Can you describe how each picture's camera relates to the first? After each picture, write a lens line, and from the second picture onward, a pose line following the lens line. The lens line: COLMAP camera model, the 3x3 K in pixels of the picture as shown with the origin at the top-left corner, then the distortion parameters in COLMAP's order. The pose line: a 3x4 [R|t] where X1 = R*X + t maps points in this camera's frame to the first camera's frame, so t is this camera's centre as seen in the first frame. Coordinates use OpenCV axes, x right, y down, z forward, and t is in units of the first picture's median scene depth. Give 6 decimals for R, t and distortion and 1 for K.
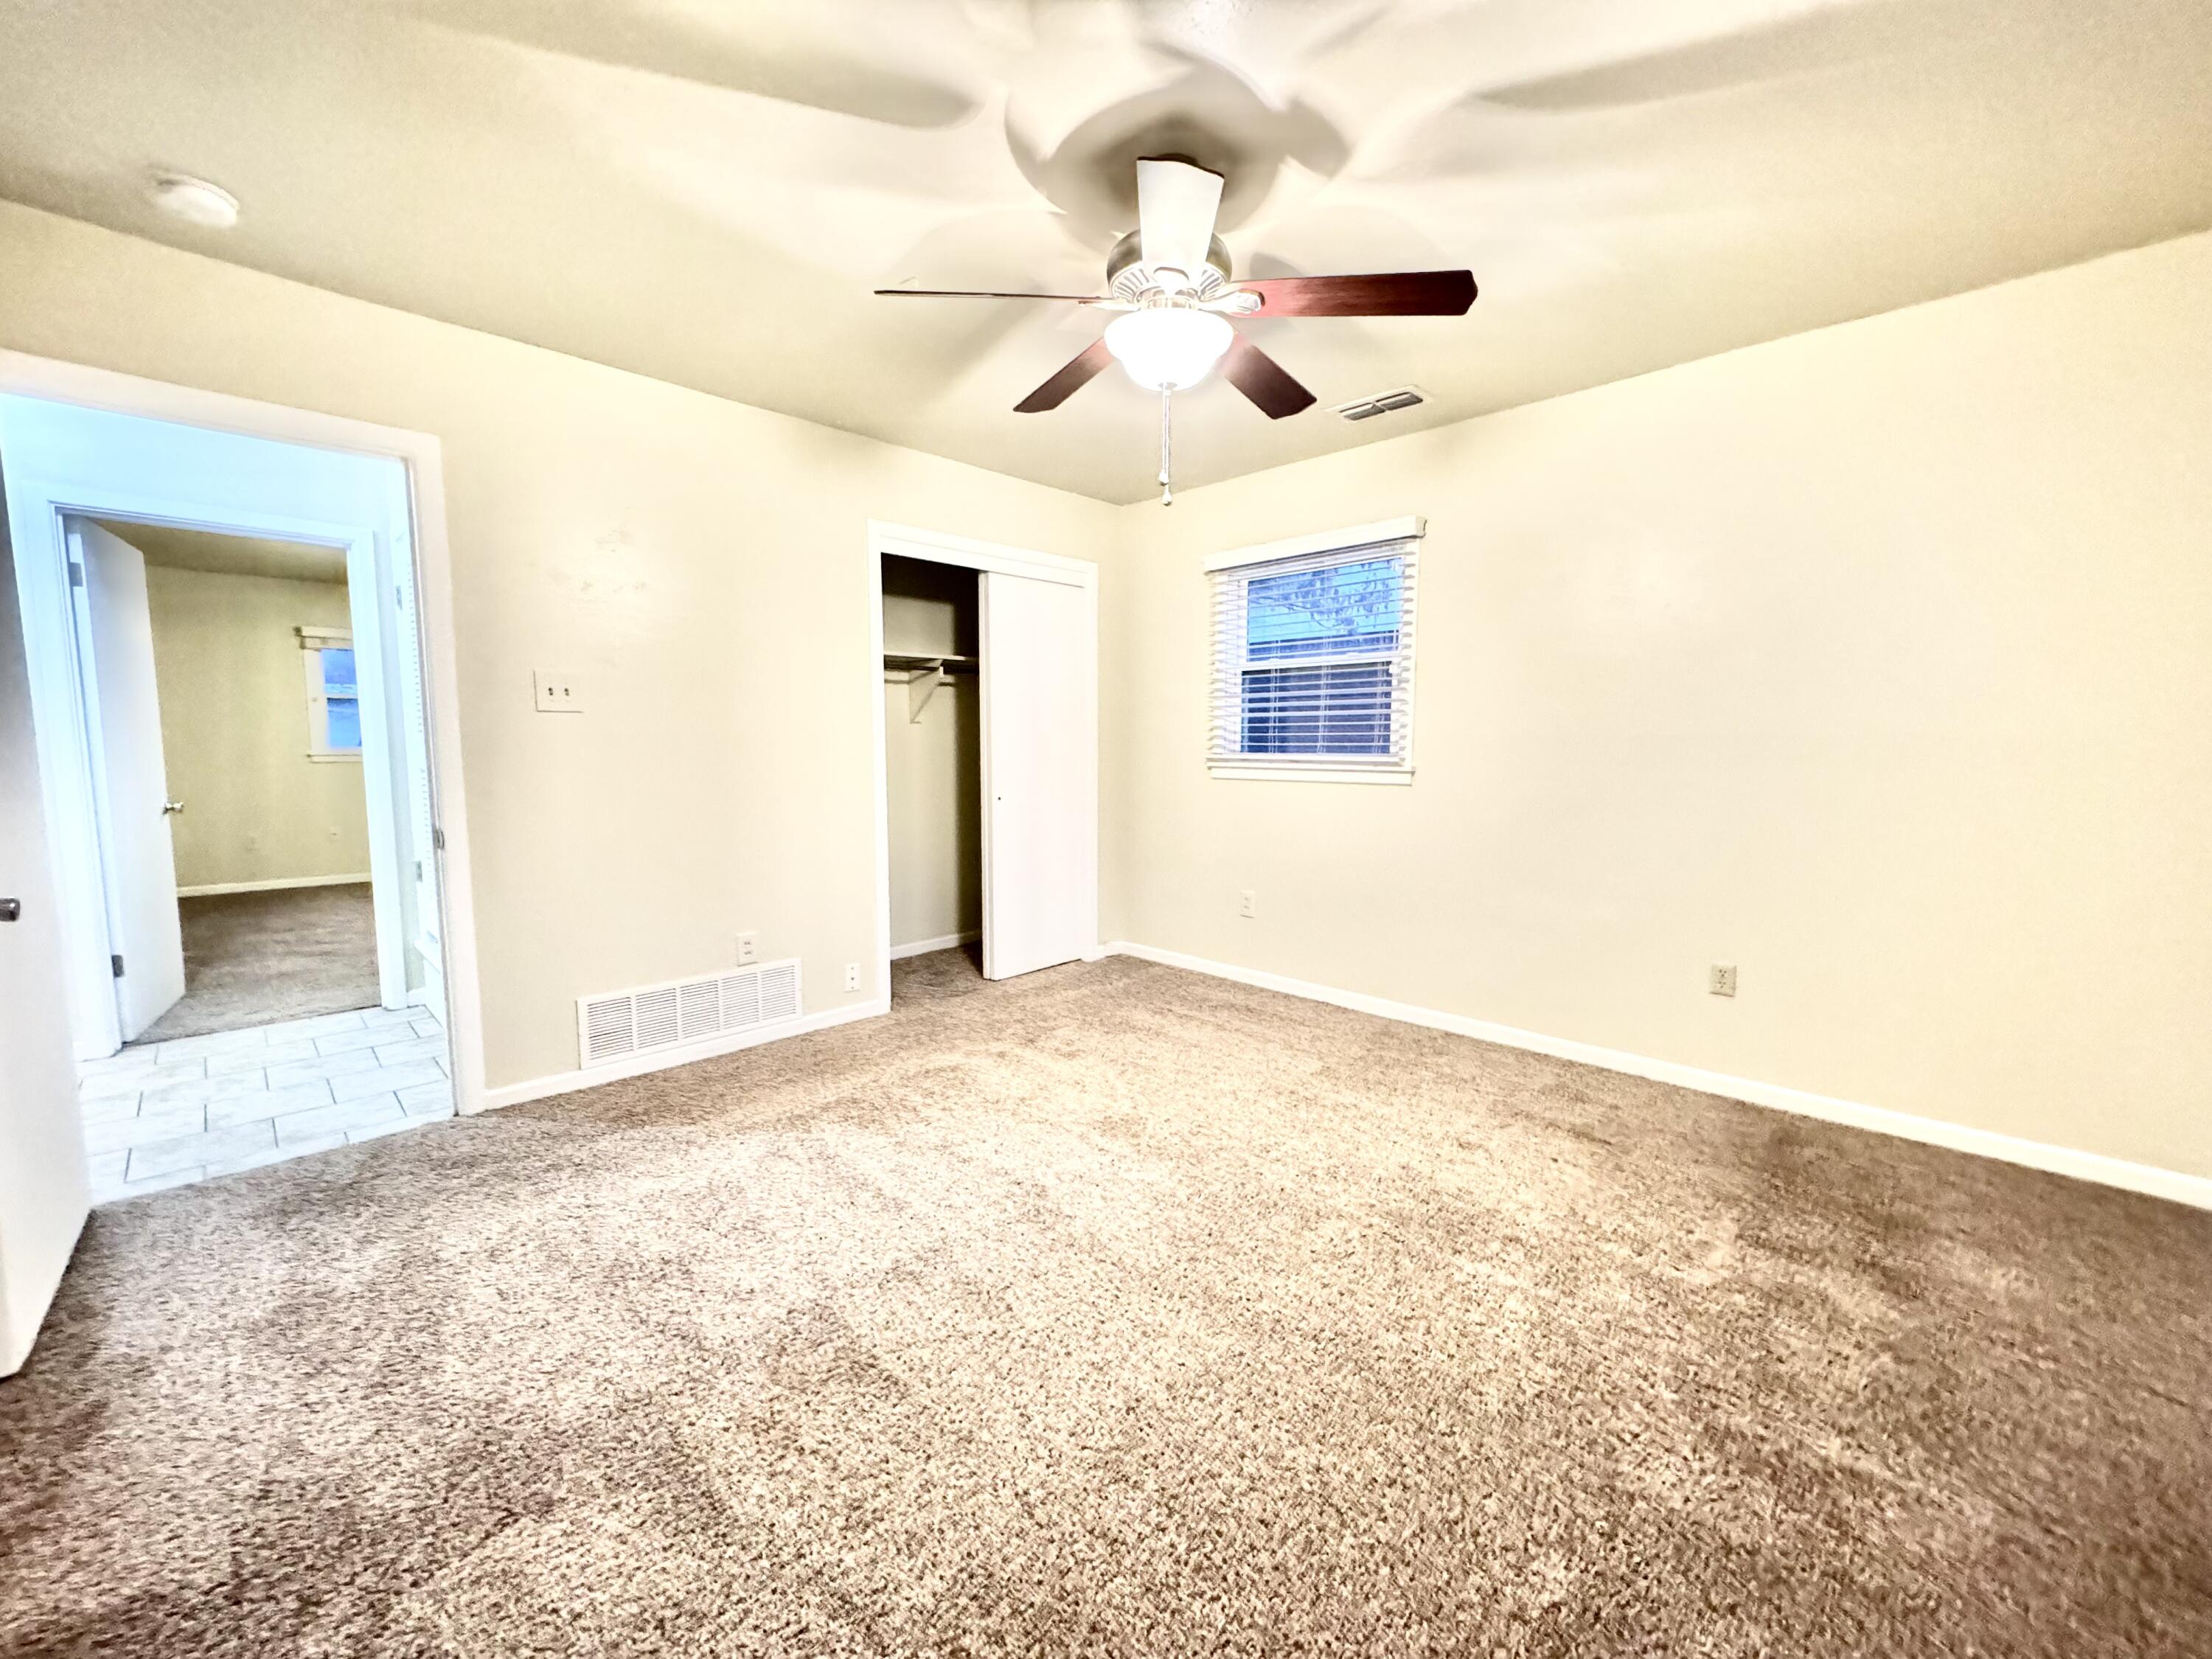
lens RADIAL K [[882.3, 0, 1108.4], [0, 882.3, 826.2], [0, 0, 1]] dist [0.000904, 0.000468]
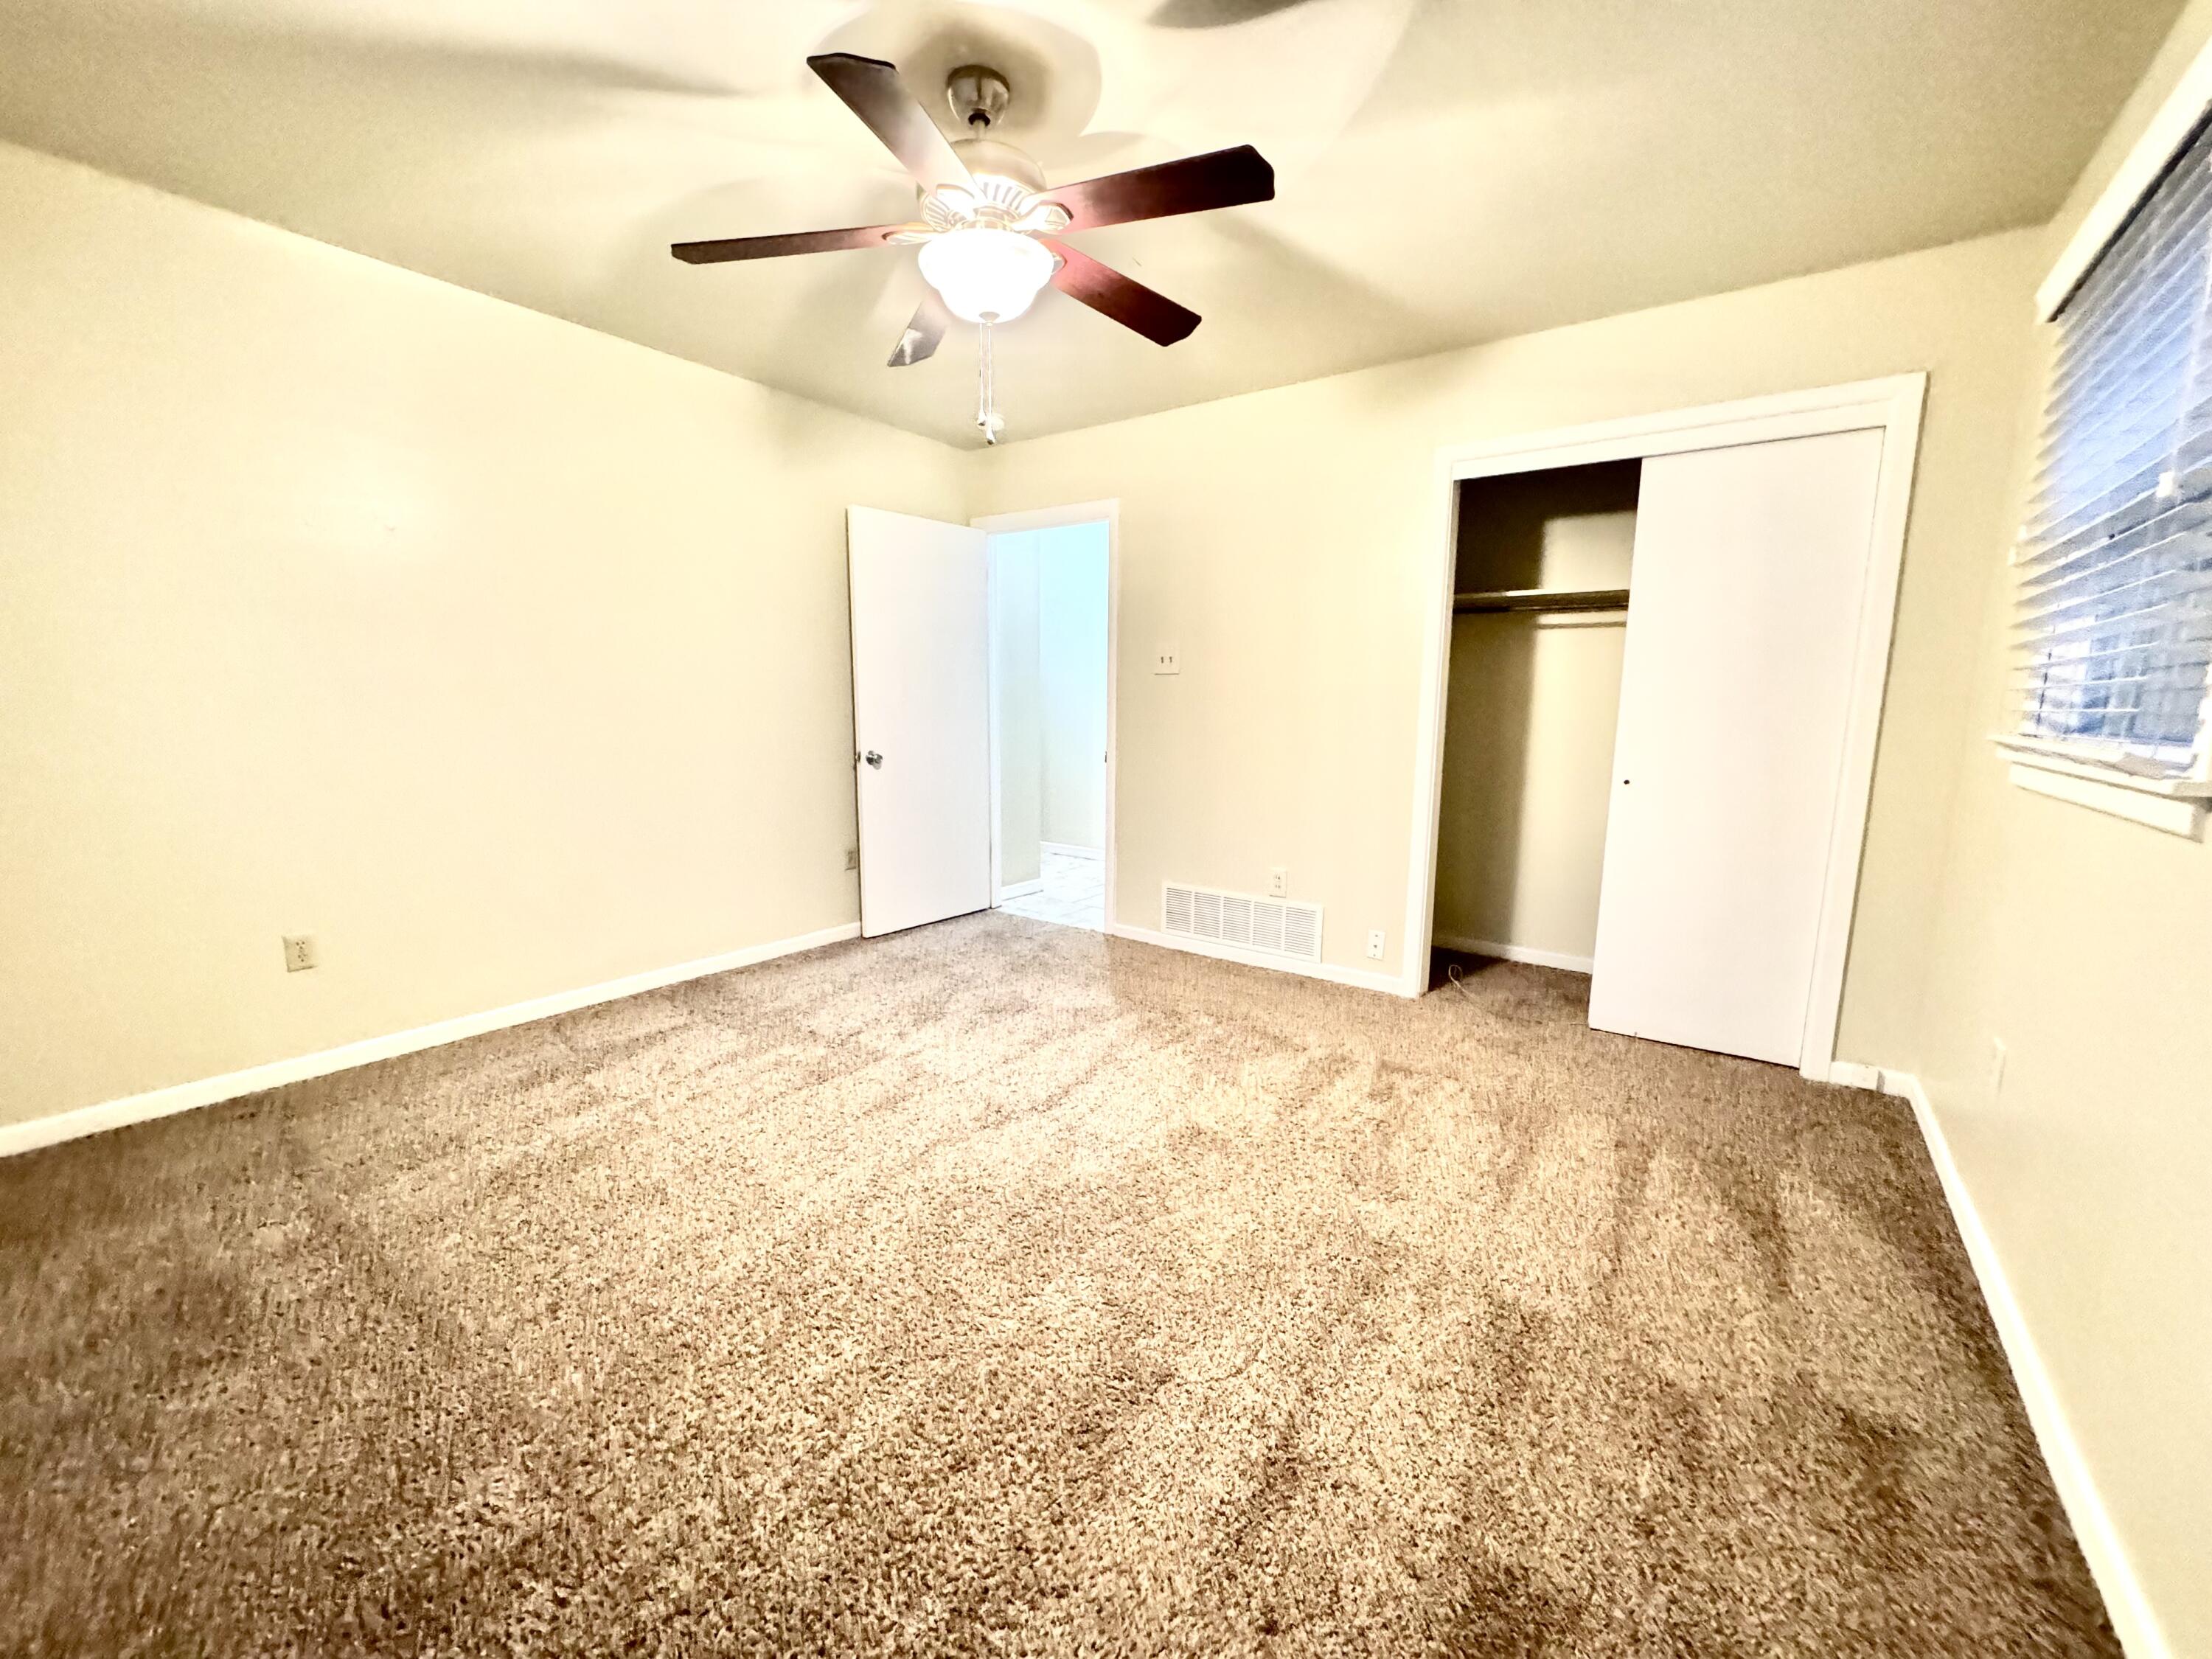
lens RADIAL K [[882.3, 0, 1108.4], [0, 882.3, 826.2], [0, 0, 1]] dist [0.000904, 0.000468]
pose [[0.154448, 0.146529, -0.977075, 0.692811], [-0.110821, 0.985270, 0.130240, -0.058808], [0.981766, 0.088165, 0.168411, 0.635577]]
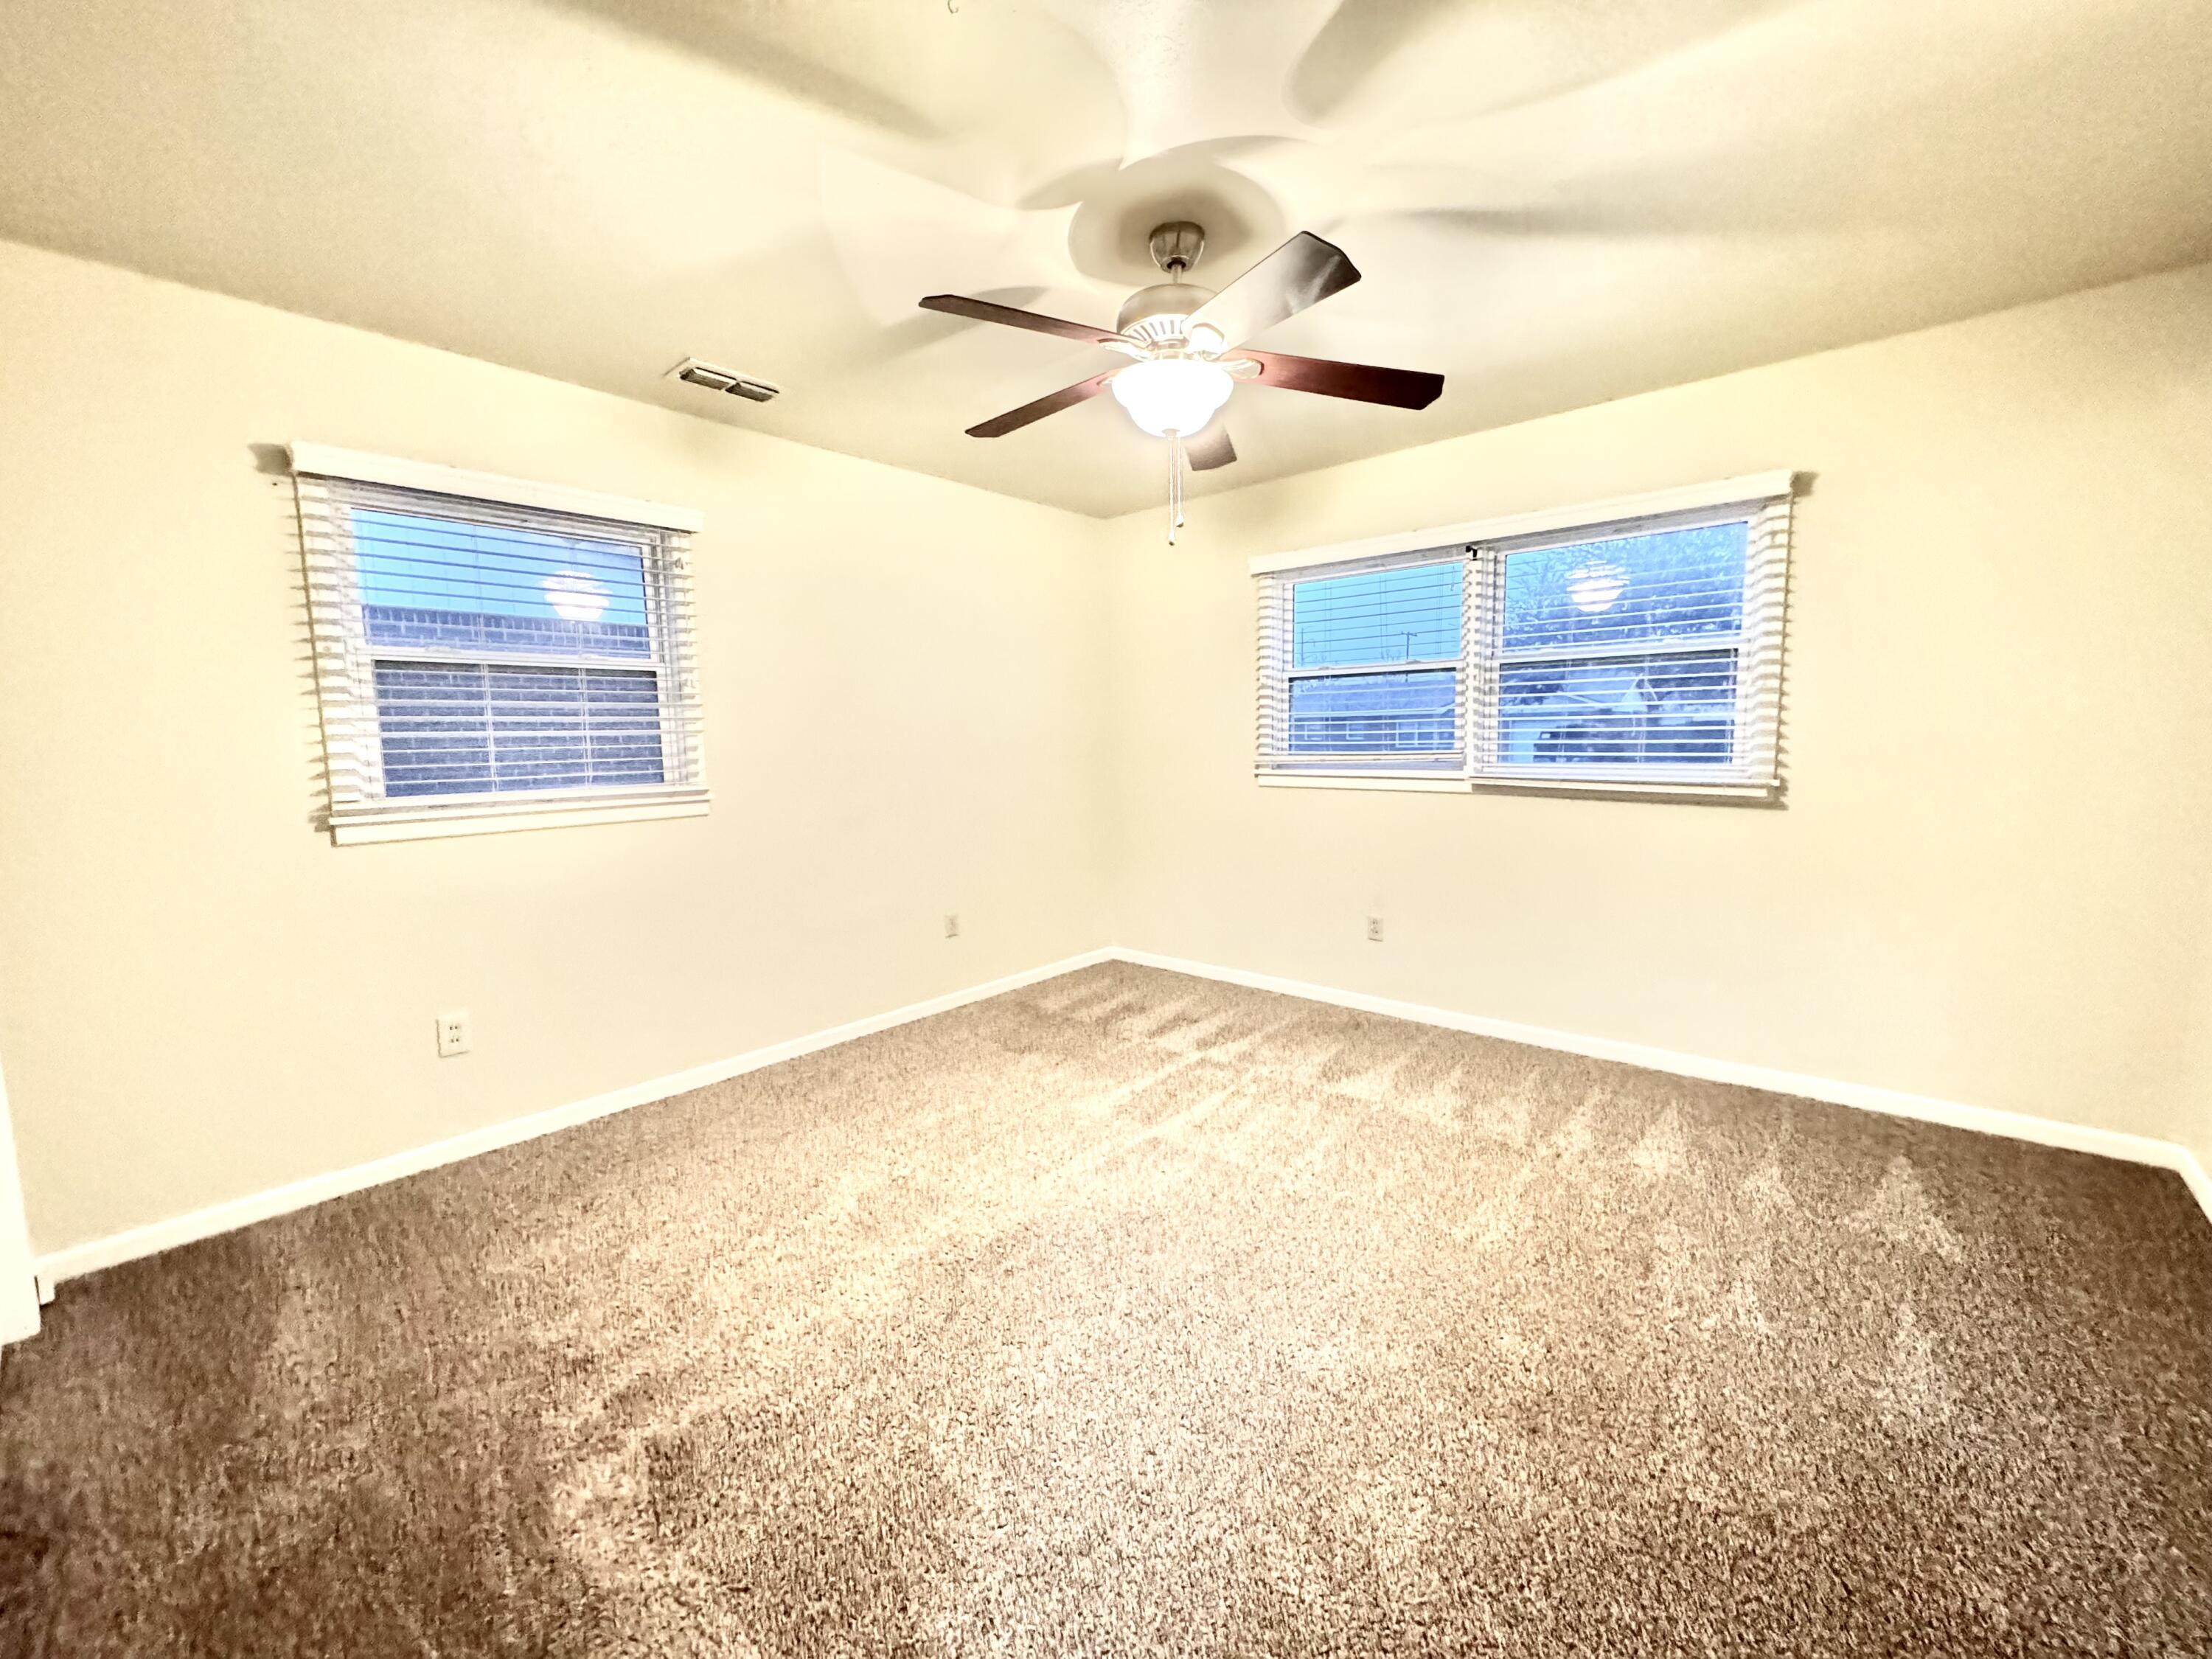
lens RADIAL K [[882.3, 0, 1108.4], [0, 882.3, 826.2], [0, 0, 1]] dist [0.000904, 0.000468]
pose [[-0.059183, -0.098021, 0.993423, -0.644273], [0.119115, 0.987364, 0.104519, -0.092696], [-0.991115, 0.124517, -0.046759, 0.741909]]
